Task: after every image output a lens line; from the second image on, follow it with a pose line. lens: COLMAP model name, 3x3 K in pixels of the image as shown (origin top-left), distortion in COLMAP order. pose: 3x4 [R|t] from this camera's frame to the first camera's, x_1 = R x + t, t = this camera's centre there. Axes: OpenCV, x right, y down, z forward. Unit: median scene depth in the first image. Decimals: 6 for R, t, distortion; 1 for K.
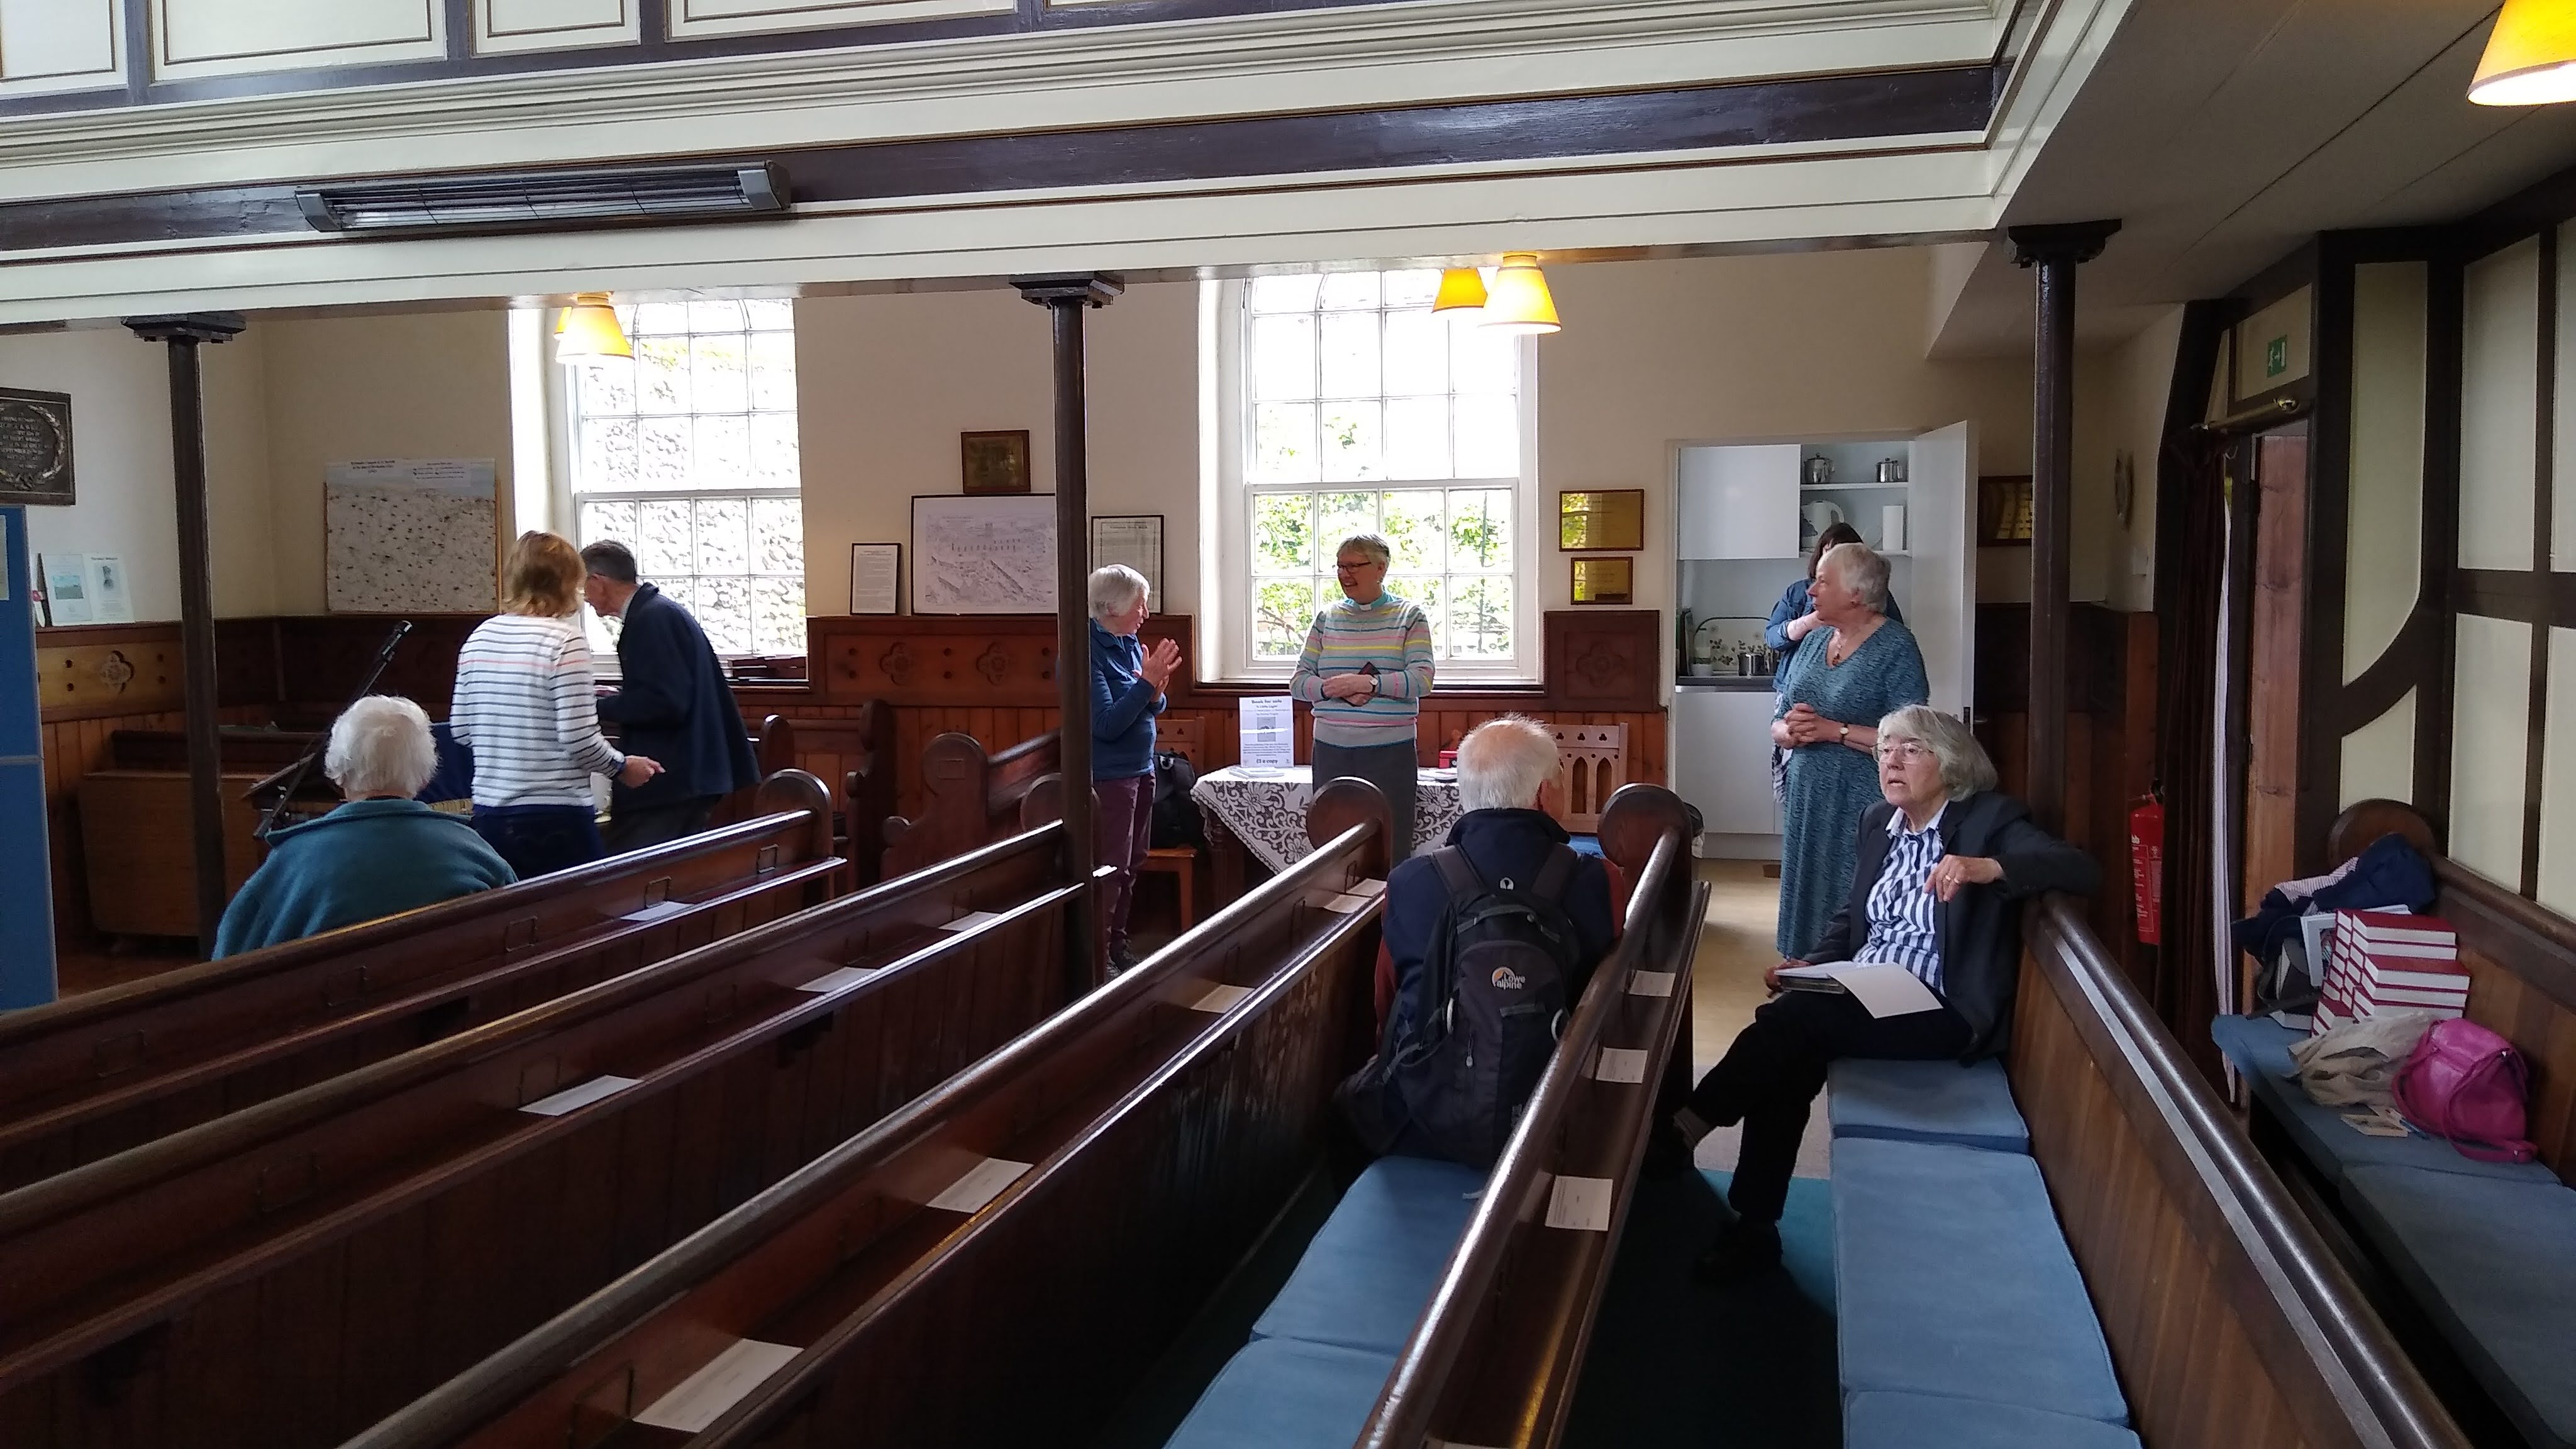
lens RADIAL K [[2037.6, 0, 1305.3], [0, 2037.6, 739.1], [0, 0, 1]] dist [0.089520, -0.159900]
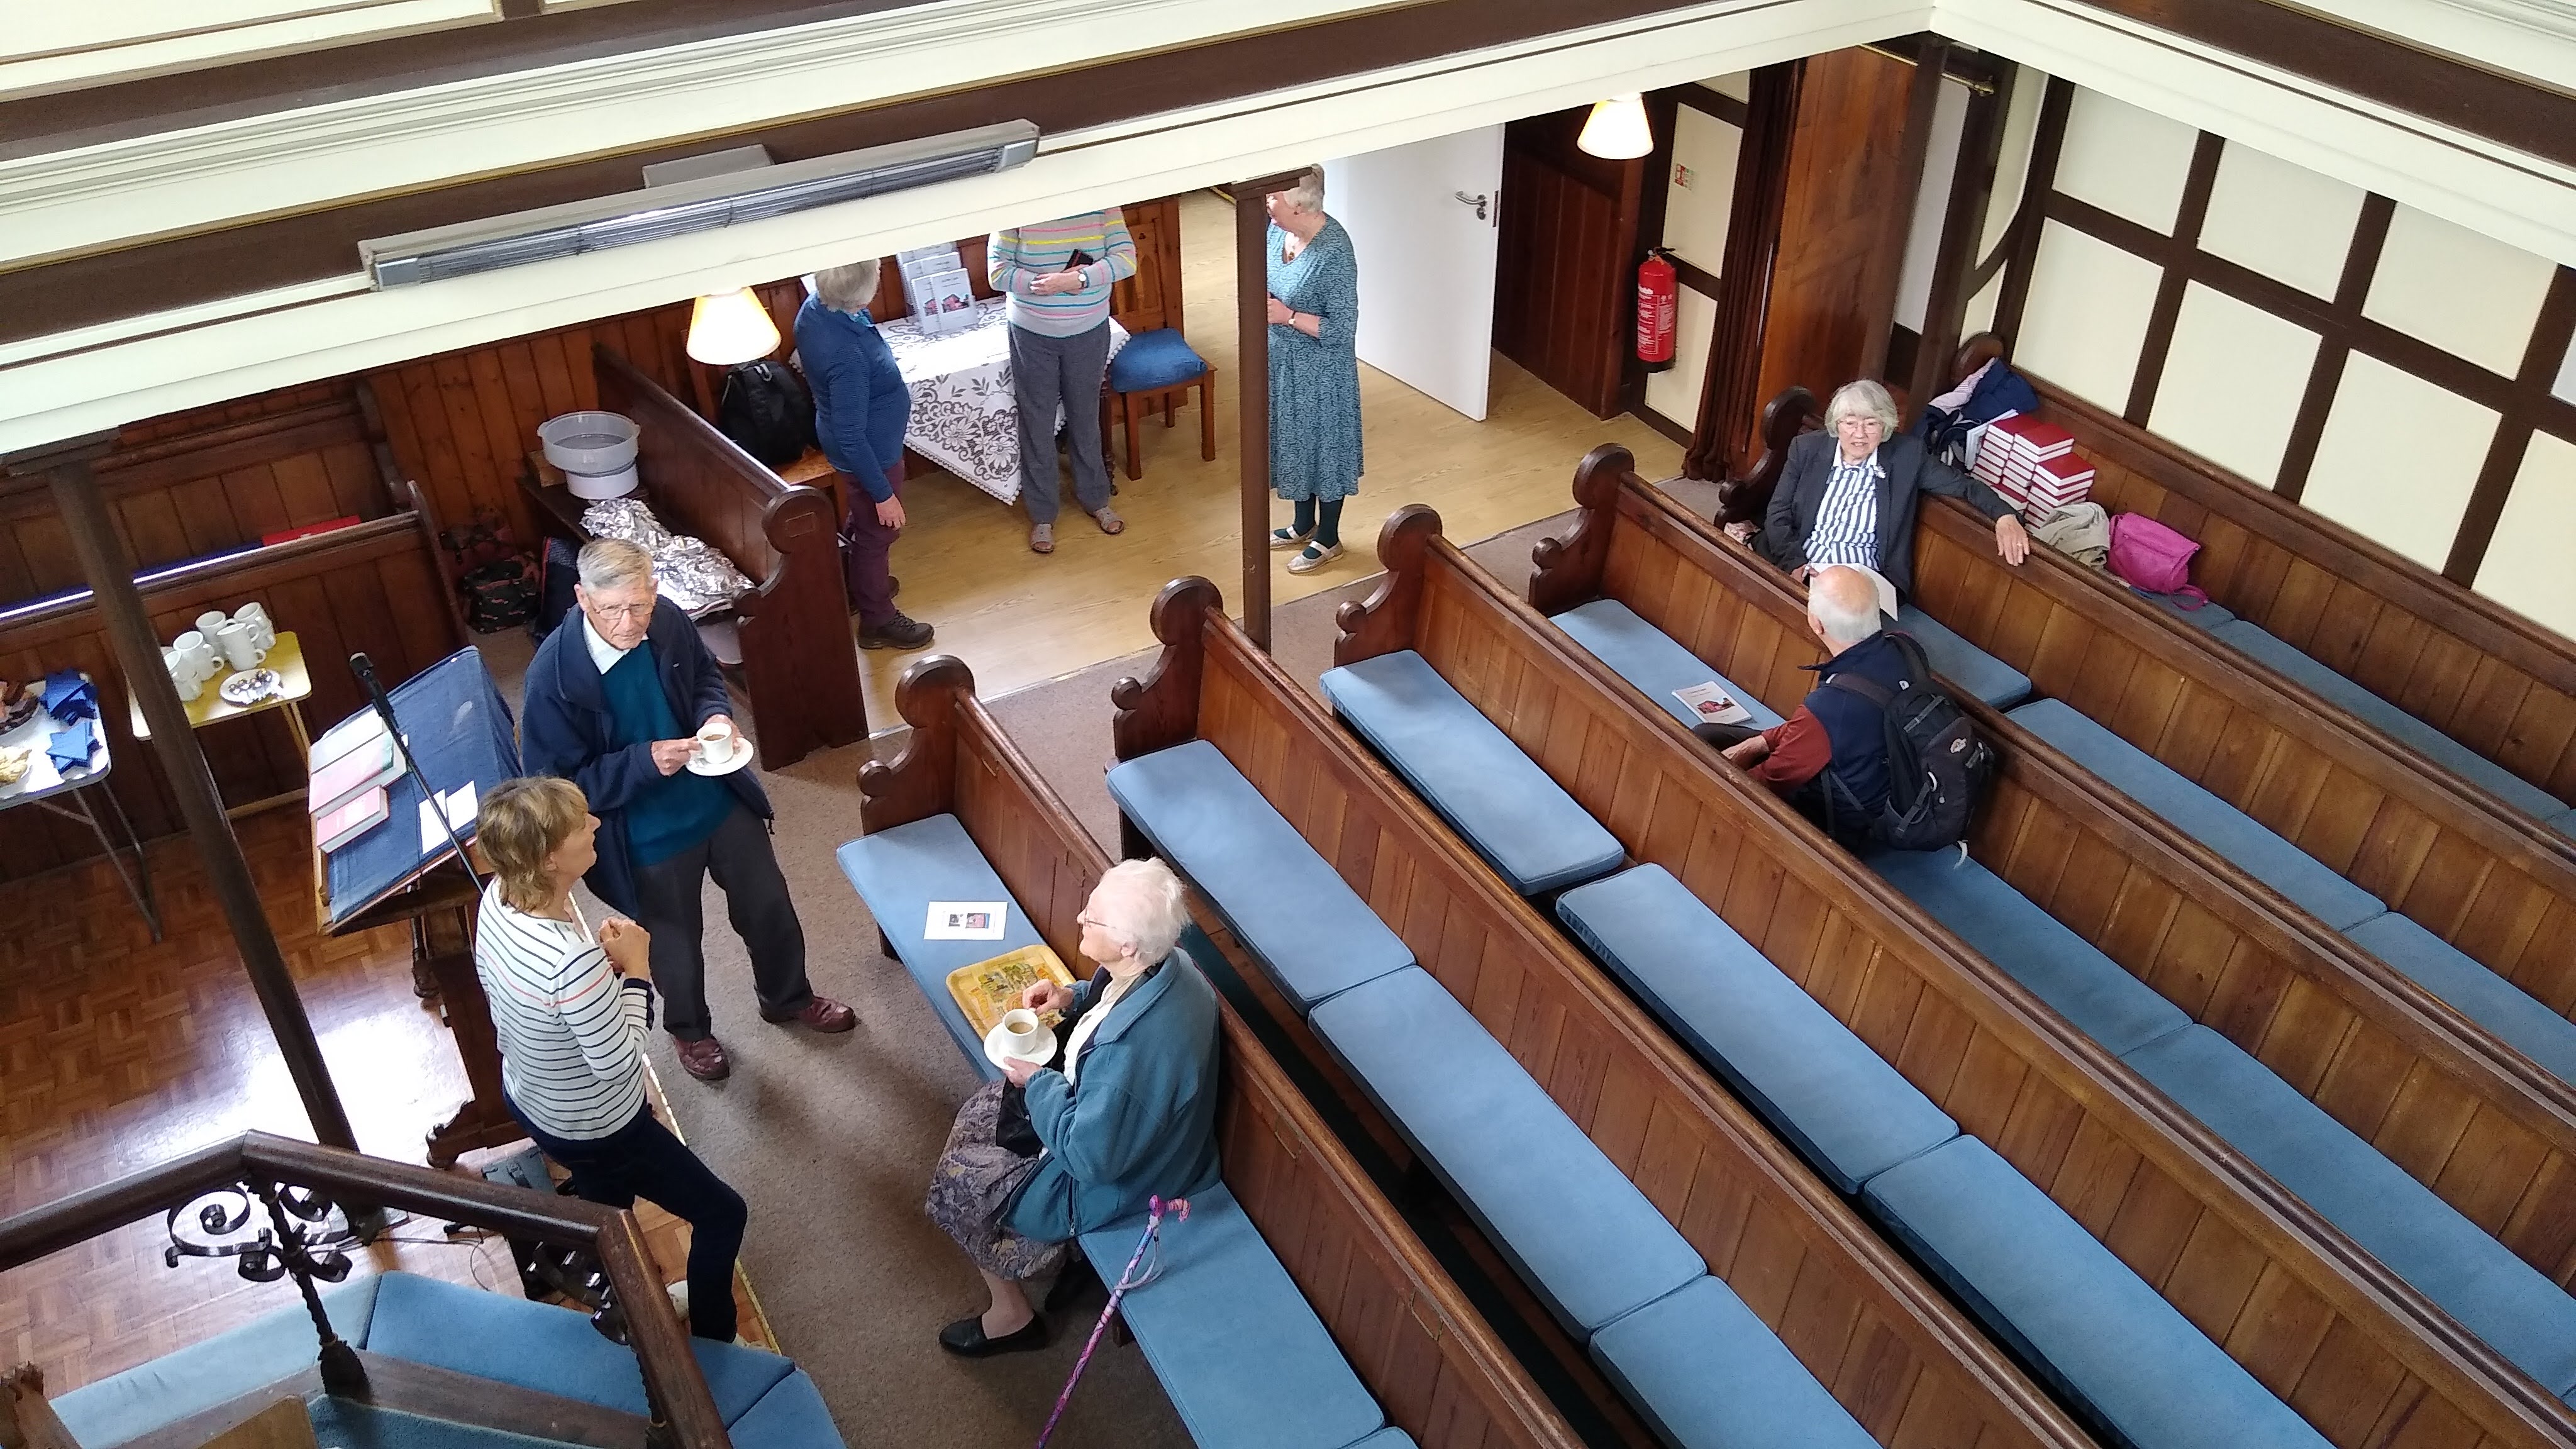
lens RADIAL K [[2037.6, 0, 1305.3], [0, 2037.6, 739.1], [0, 0, 1]] dist [0.089520, -0.159900]
pose [[0.700137, -0.416714, 0.579791, -0.885972], [0.061561, 0.844229, 0.532435, -0.582944], [-0.711350, -0.337084, 0.616729, 0.299881]]
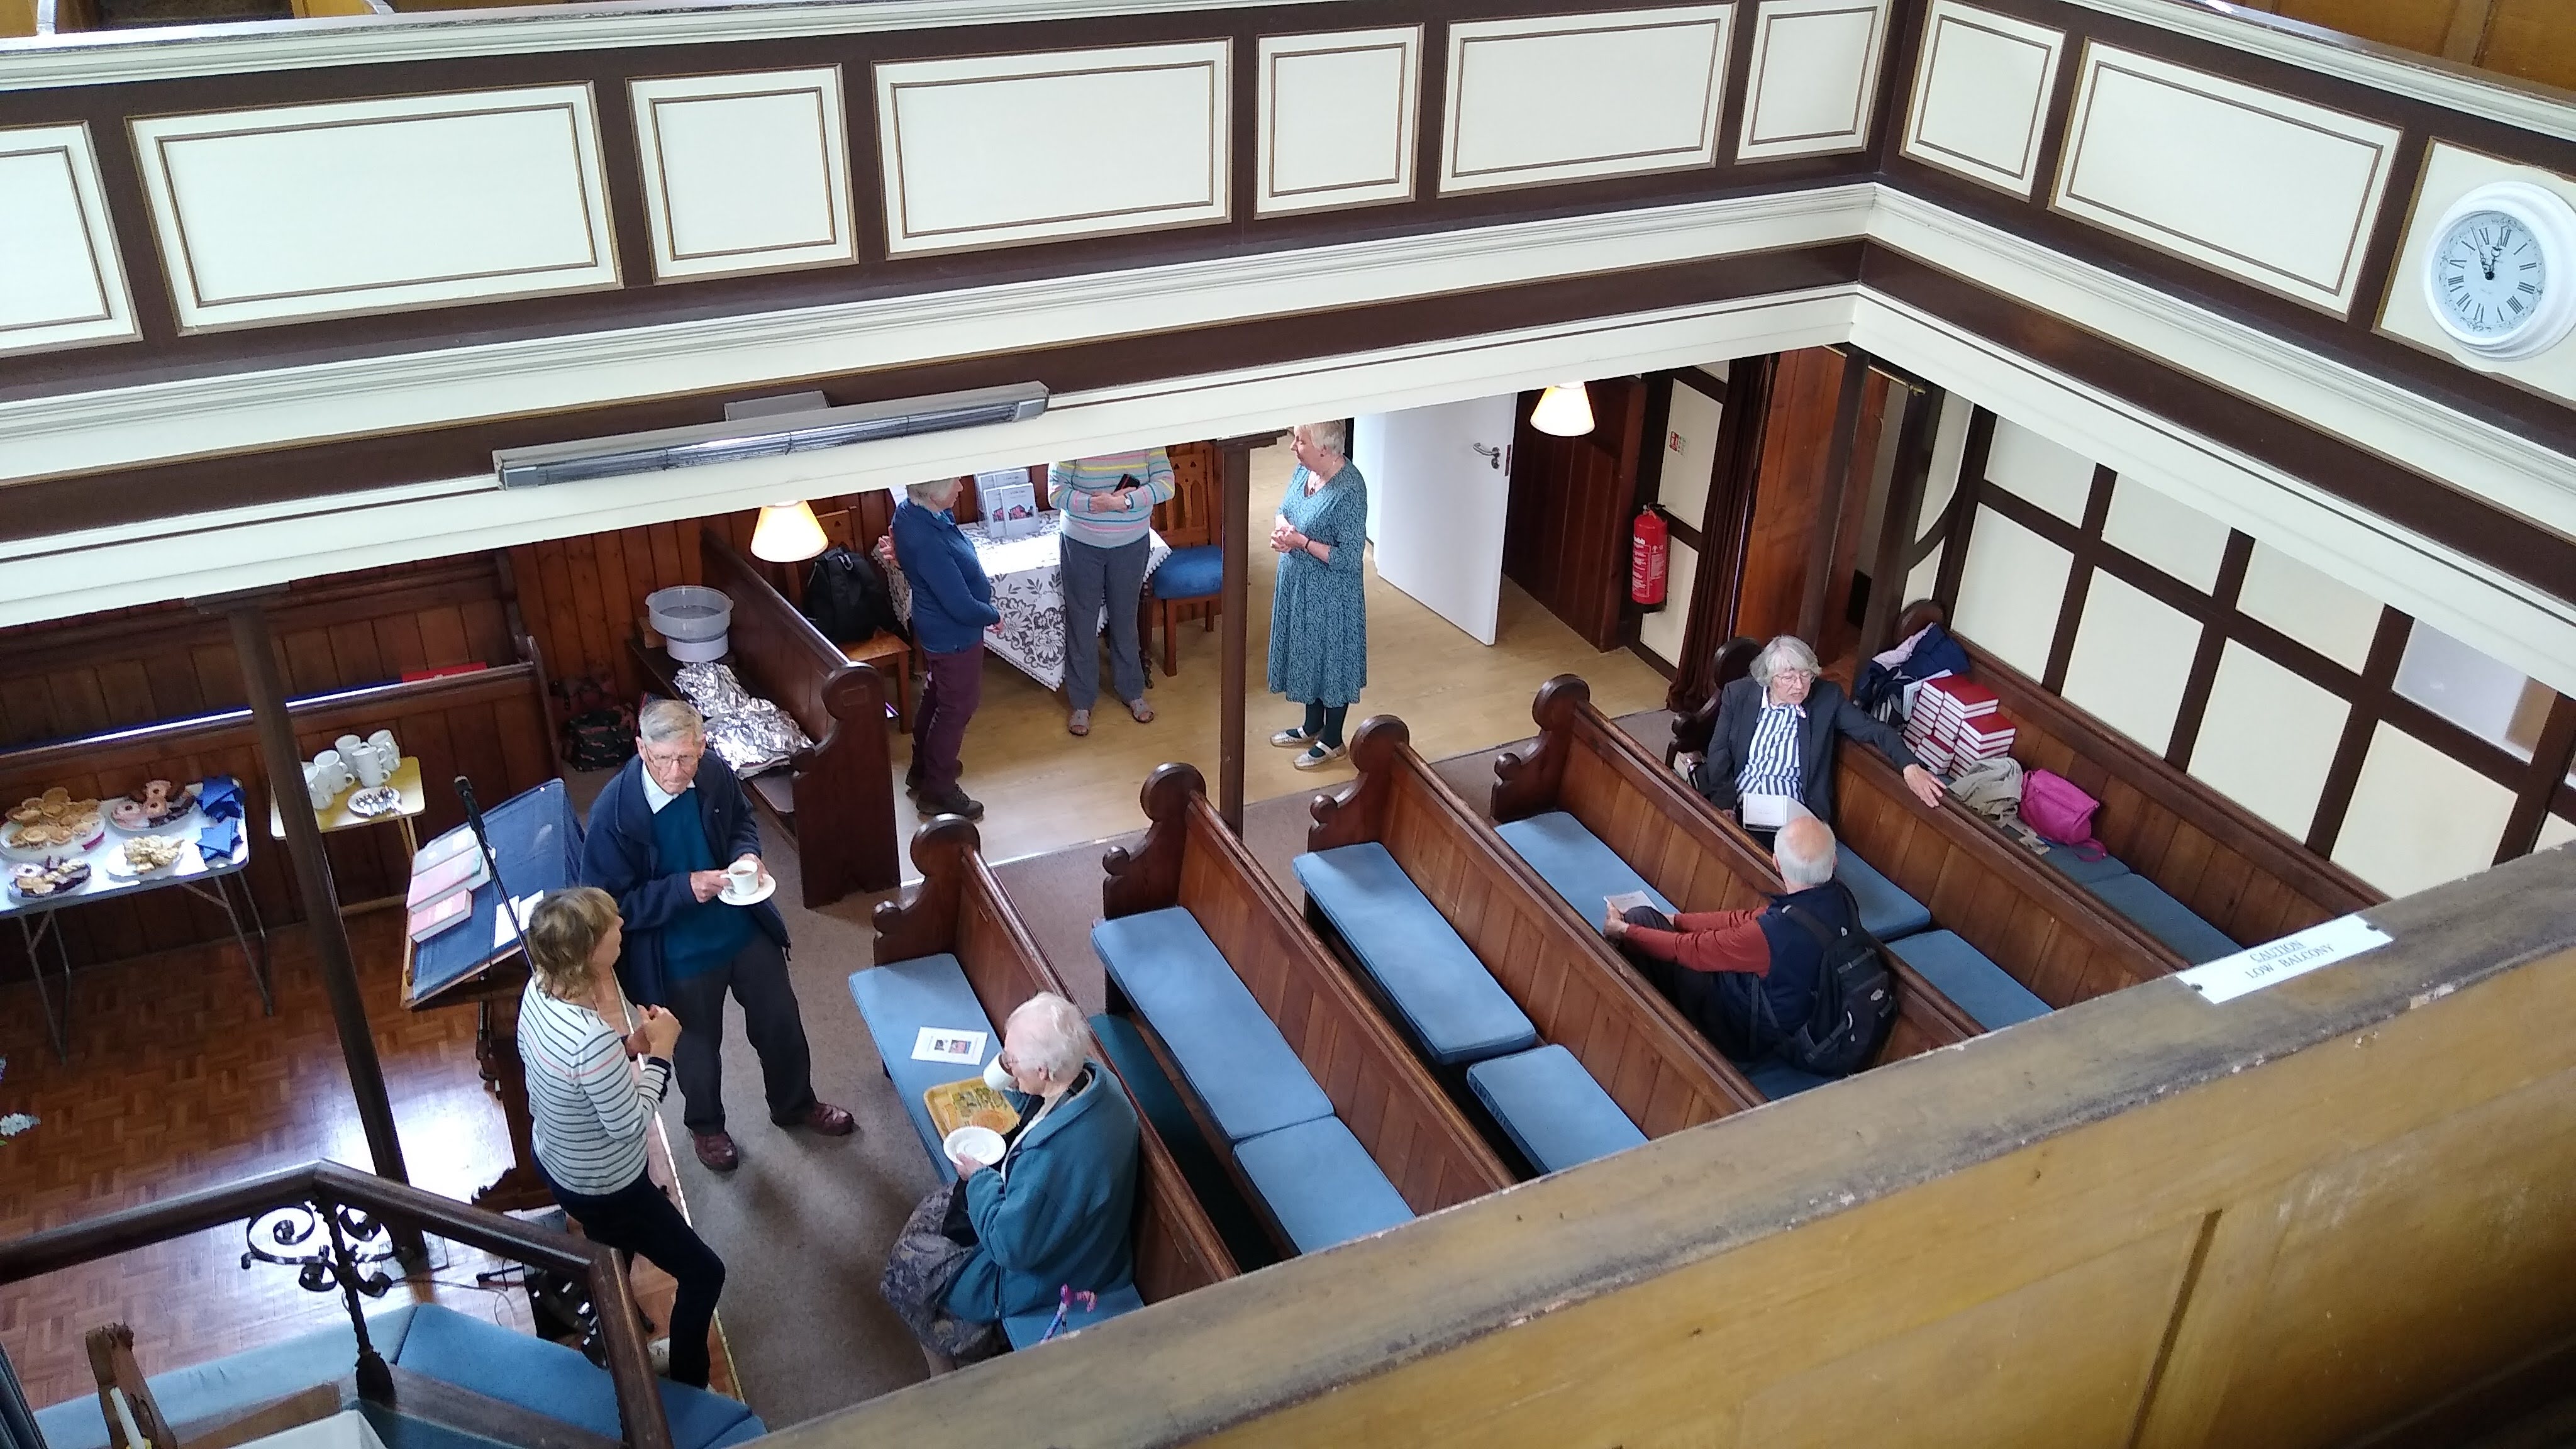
lens RADIAL K [[2037.6, 0, 1305.3], [0, 2037.6, 739.1], [0, 0, 1]] dist [0.089520, -0.159900]
pose [[0.758931, -0.305845, 0.574876, -0.922492], [0.024321, 0.895531, 0.444333, -0.659483], [-0.650716, -0.323237, 0.687085, 0.108182]]
